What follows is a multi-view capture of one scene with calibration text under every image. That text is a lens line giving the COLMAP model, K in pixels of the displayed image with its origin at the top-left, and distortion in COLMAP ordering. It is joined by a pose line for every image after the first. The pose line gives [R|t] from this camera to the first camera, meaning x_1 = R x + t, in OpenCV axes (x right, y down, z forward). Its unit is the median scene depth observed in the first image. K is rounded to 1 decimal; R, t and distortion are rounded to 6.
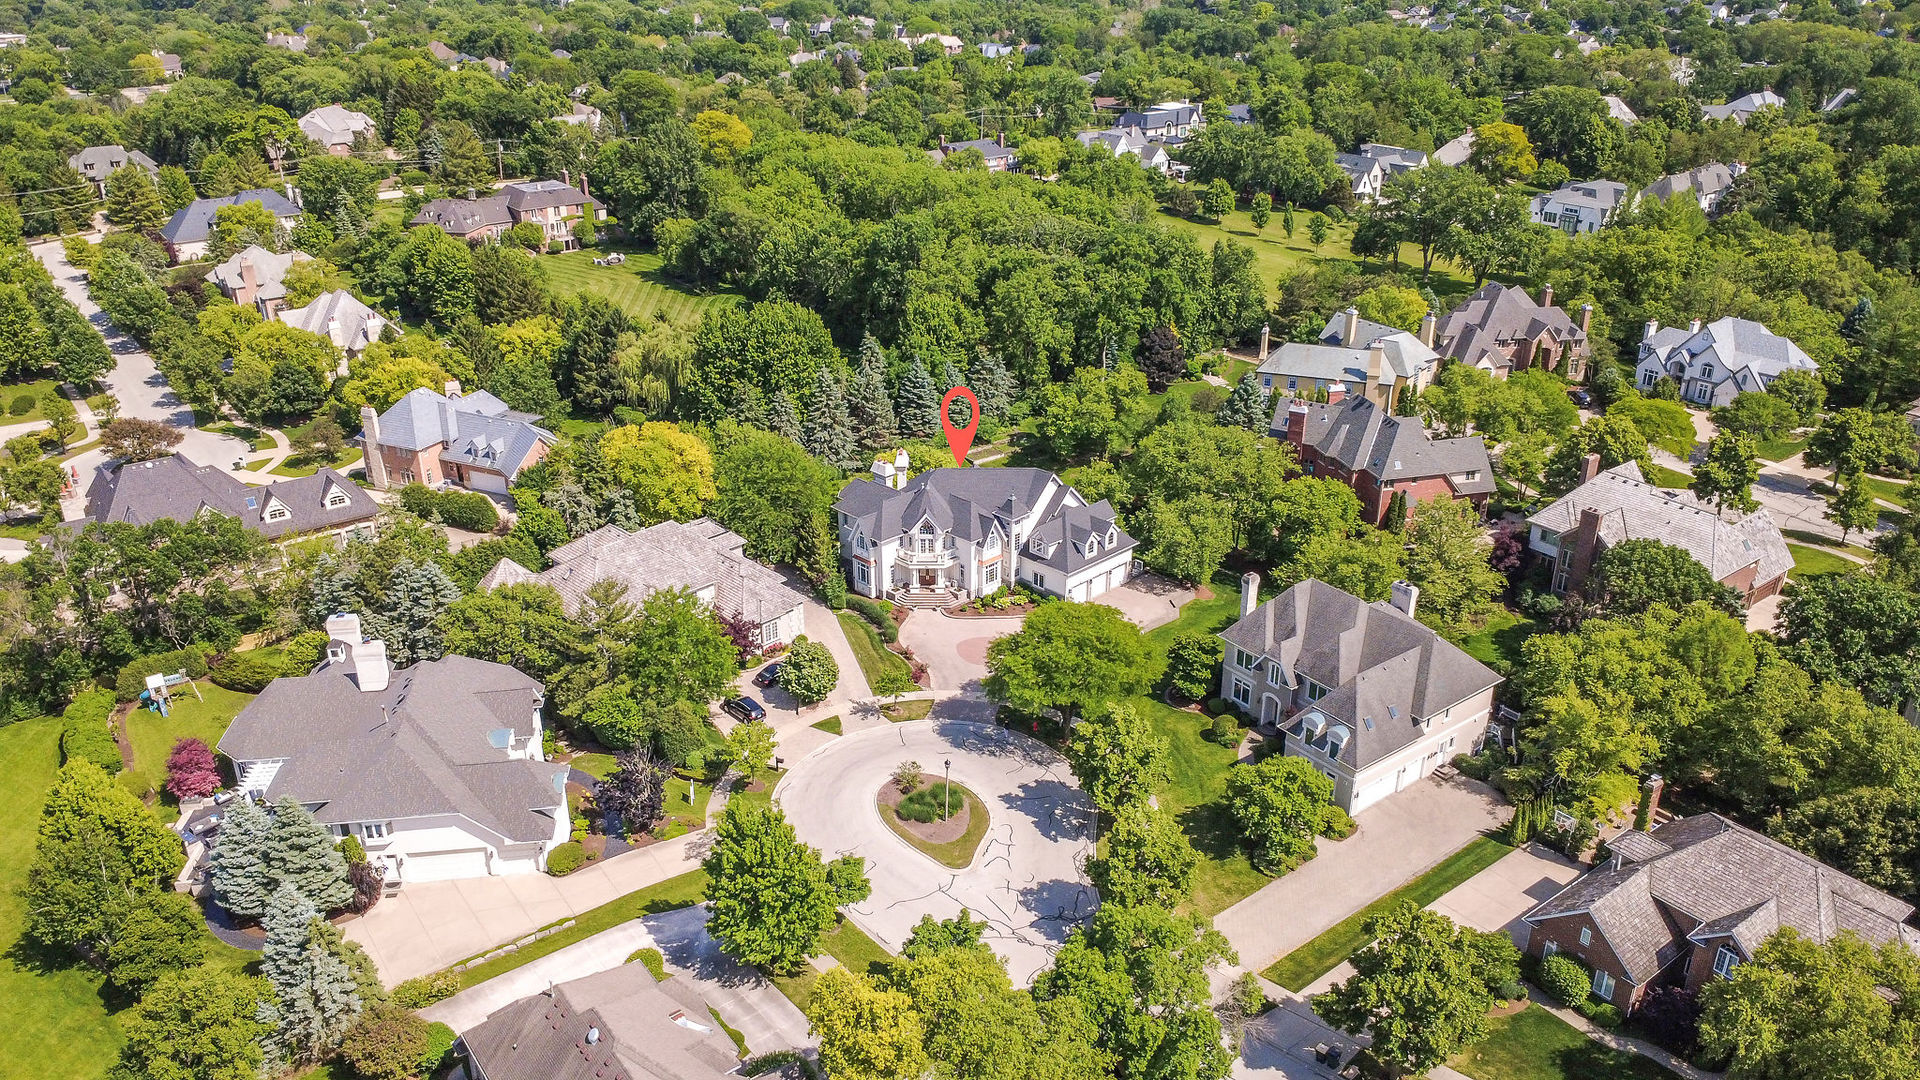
lens RADIAL K [[1412.0, 0, 965.5], [0, 1412.0, 530.8], [0, 0, 1]] dist [0.002831, 0.000788]
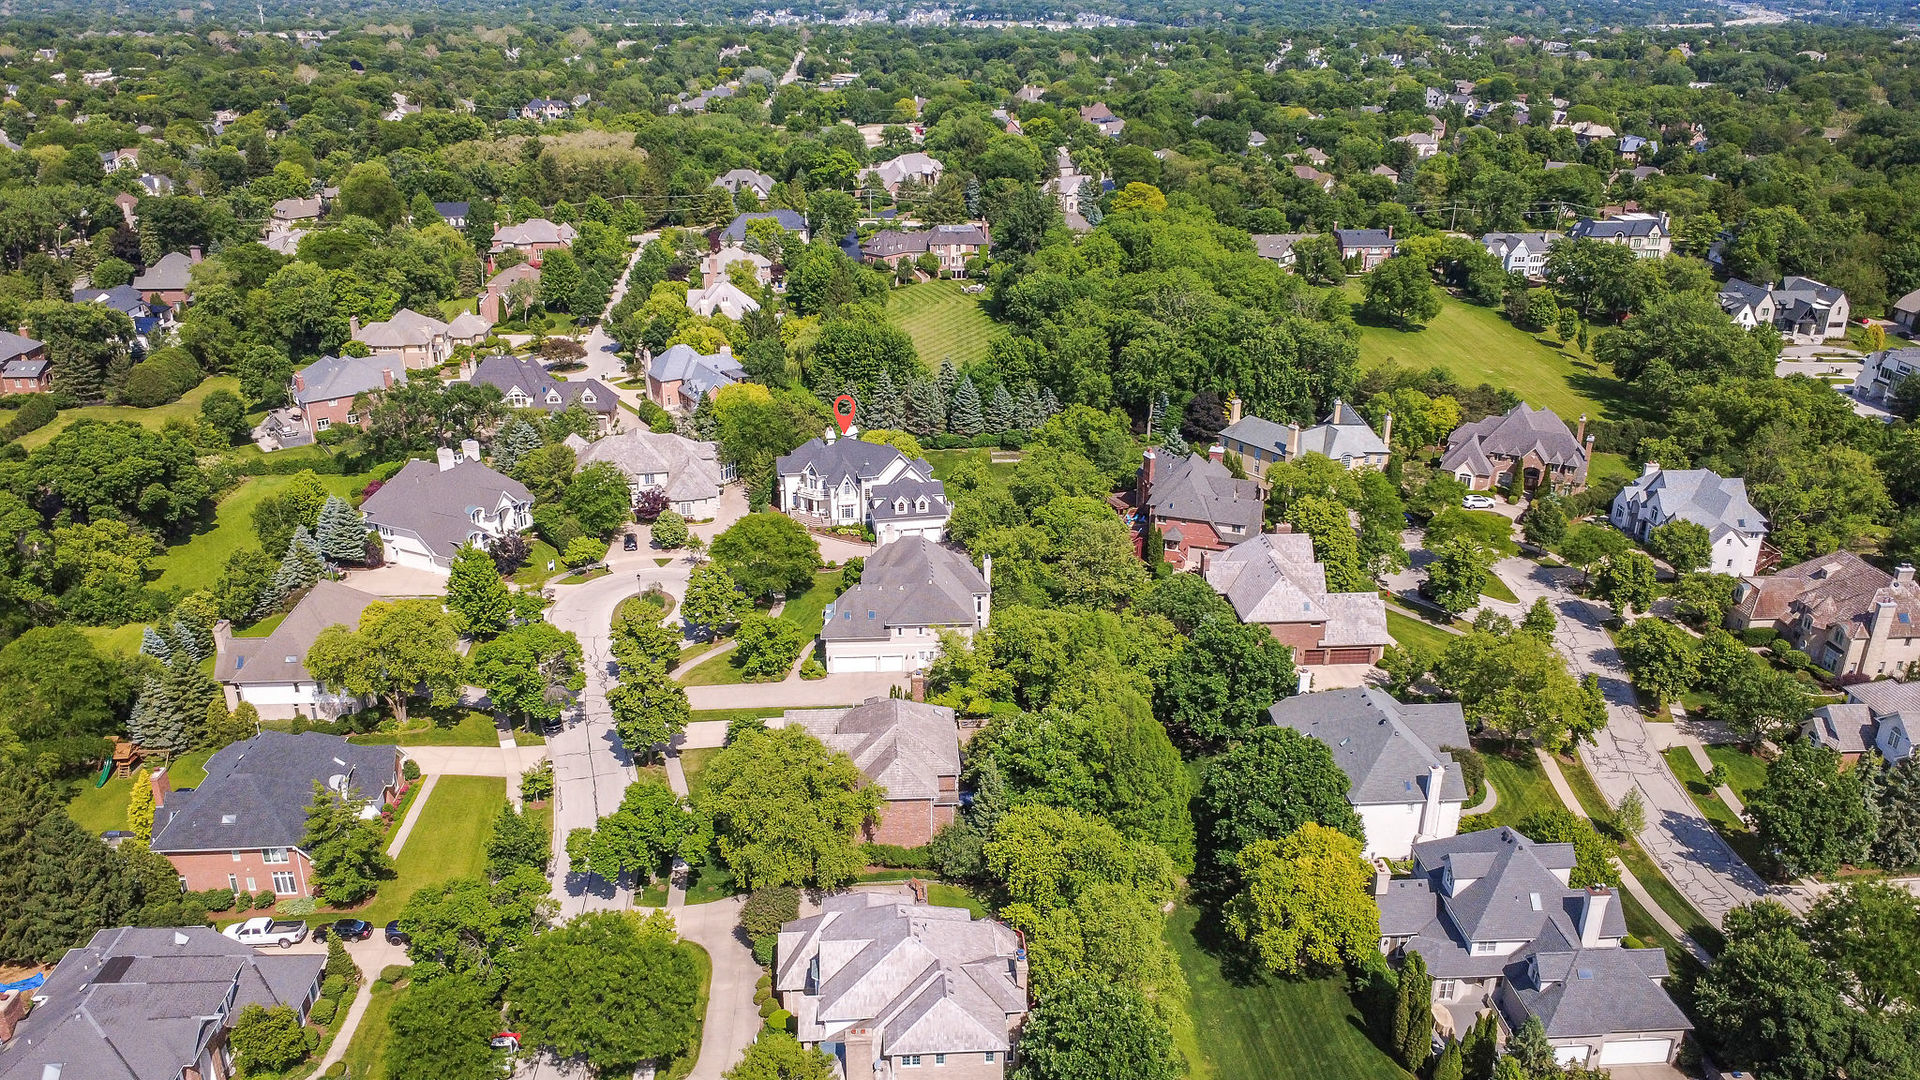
lens RADIAL K [[1412.0, 0, 965.5], [0, 1412.0, 530.8], [0, 0, 1]] dist [0.002831, 0.000788]
pose [[0.836303, 0.211453, -0.505851, 0.850833], [-0.228079, 0.973189, 0.029733, -0.021617], [0.498576, 0.090508, 0.862108, -0.202456]]
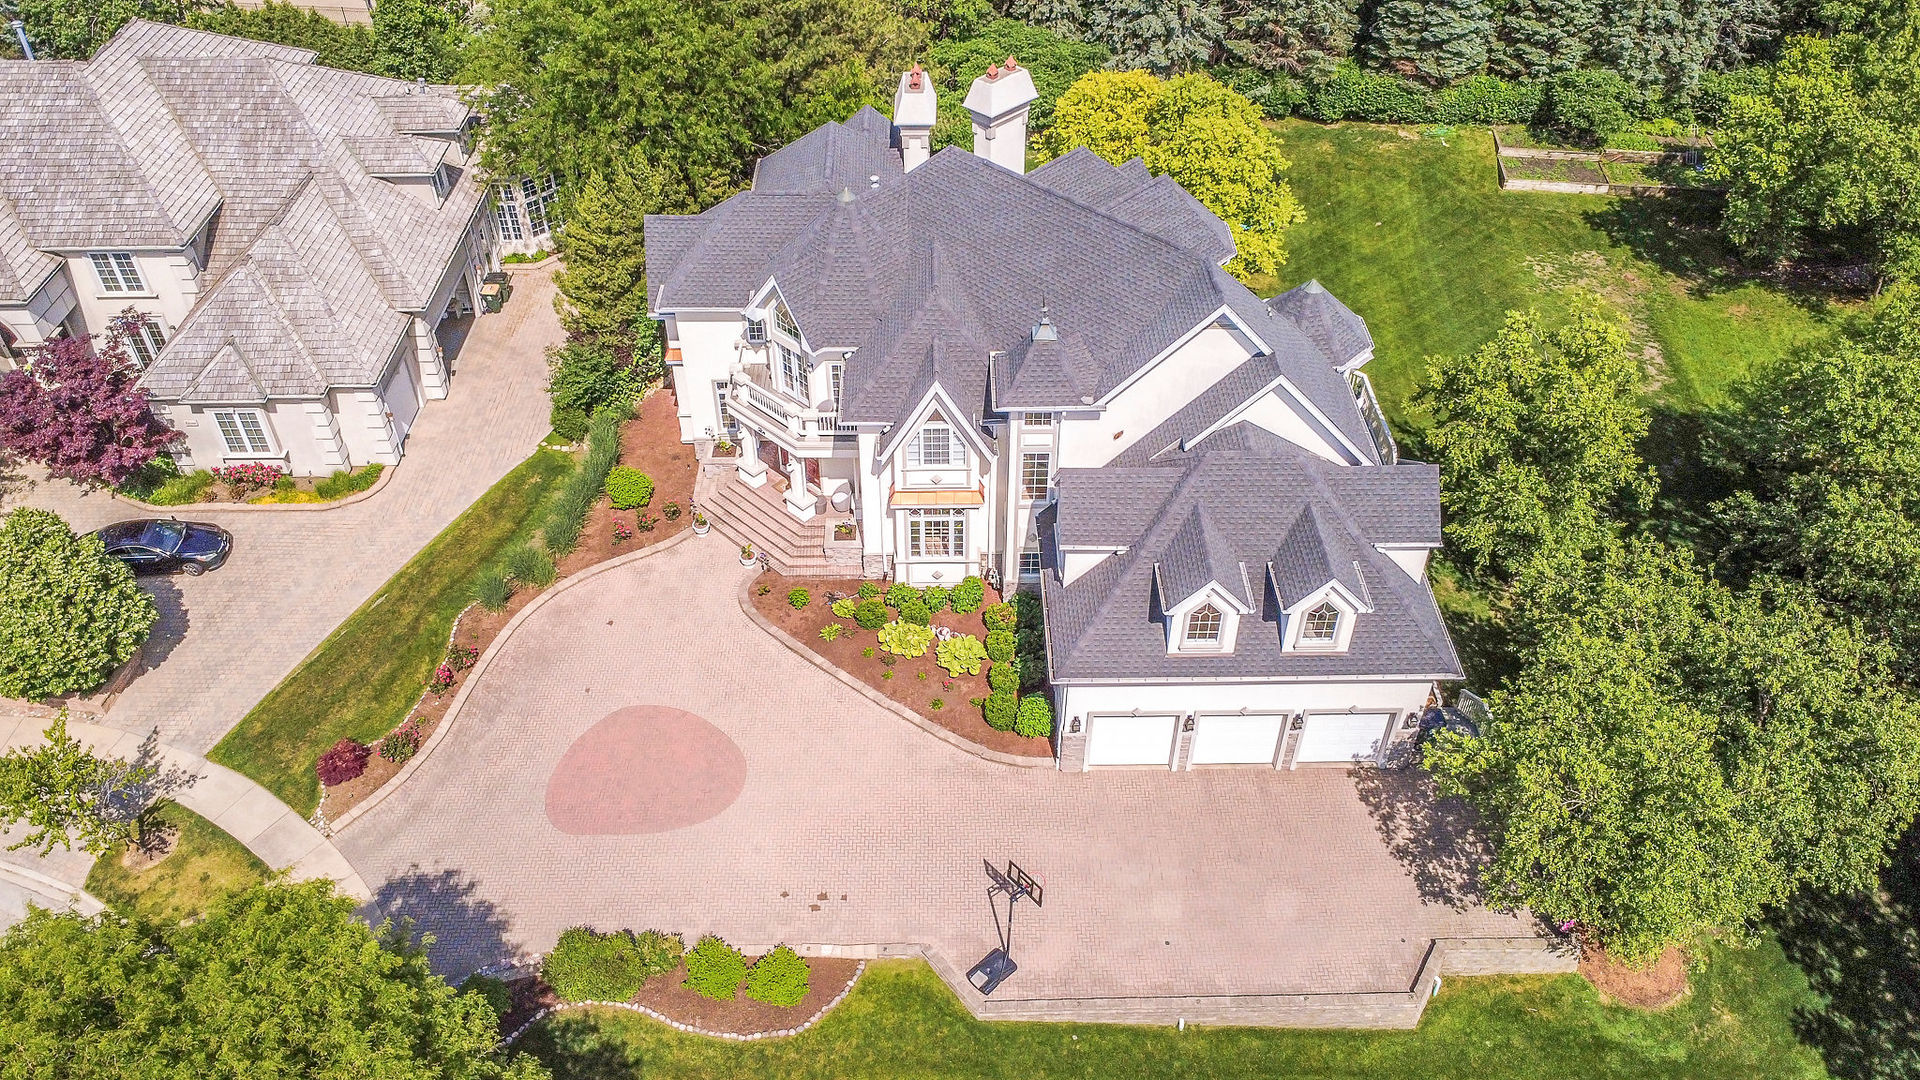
lens RADIAL K [[1412.0, 0, 965.5], [0, 1412.0, 530.8], [0, 0, 1]] dist [0.002831, 0.000788]
pose [[0.727159, 0.453344, -0.515479, 0.177644], [-0.281348, 0.881765, 0.378595, -0.086881], [0.626165, -0.130270, 0.768731, 0.748891]]
